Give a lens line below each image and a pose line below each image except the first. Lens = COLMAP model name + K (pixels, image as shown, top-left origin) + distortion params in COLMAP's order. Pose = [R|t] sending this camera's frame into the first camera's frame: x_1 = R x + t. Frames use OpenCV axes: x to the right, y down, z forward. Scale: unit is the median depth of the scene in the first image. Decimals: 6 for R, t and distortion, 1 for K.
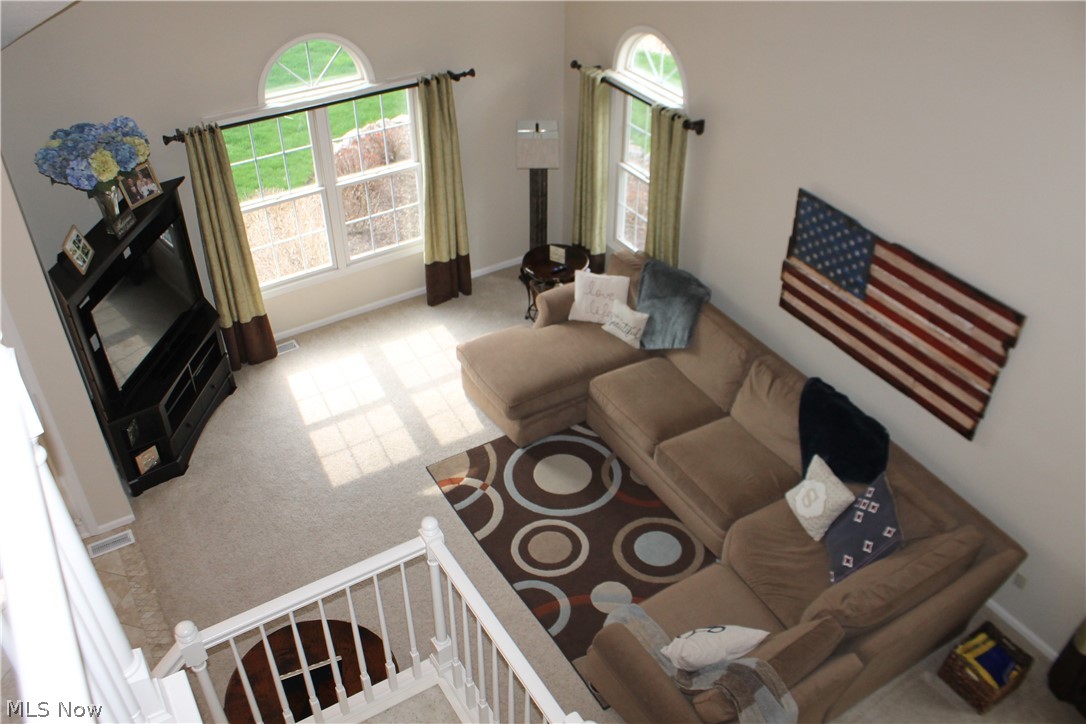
lens RADIAL K [[931.2, 0, 543.0], [0, 931.2, 362.0], [0, 0, 1]] dist [-0.077049, 0.004622]
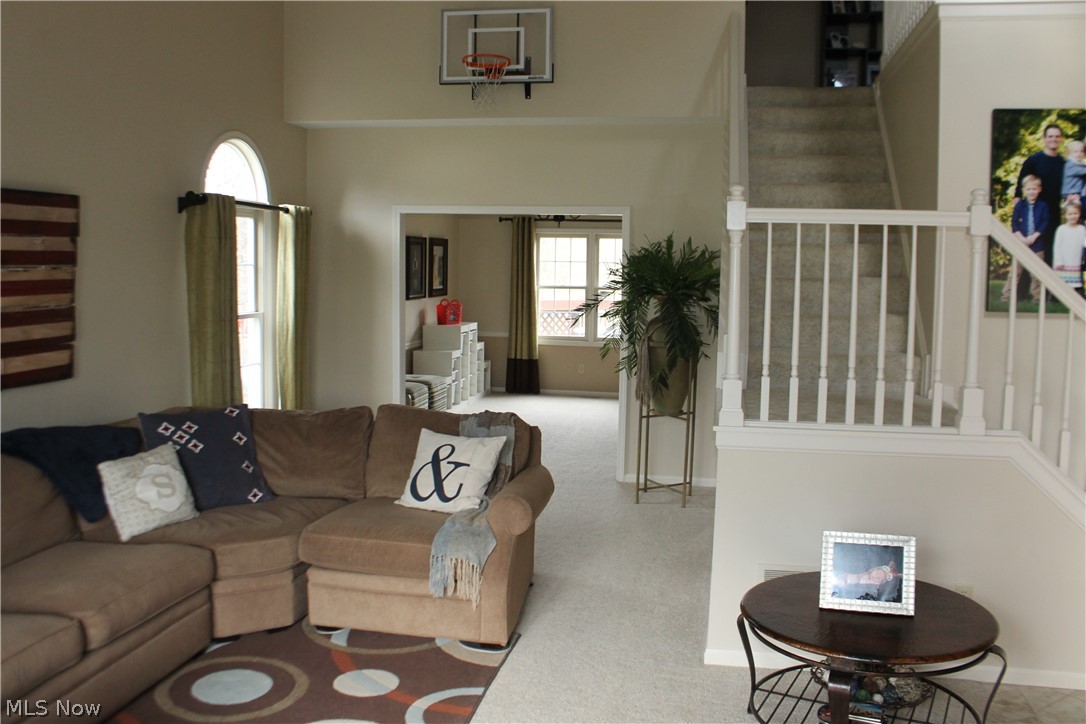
lens RADIAL K [[931.2, 0, 543.0], [0, 931.2, 362.0], [0, 0, 1]] dist [-0.077049, 0.004622]
pose [[-0.736290, -0.093160, 0.670222, -0.466651], [0.387535, 0.753895, 0.530527, -0.222141], [-0.554701, 0.650357, -0.518983, 1.248295]]
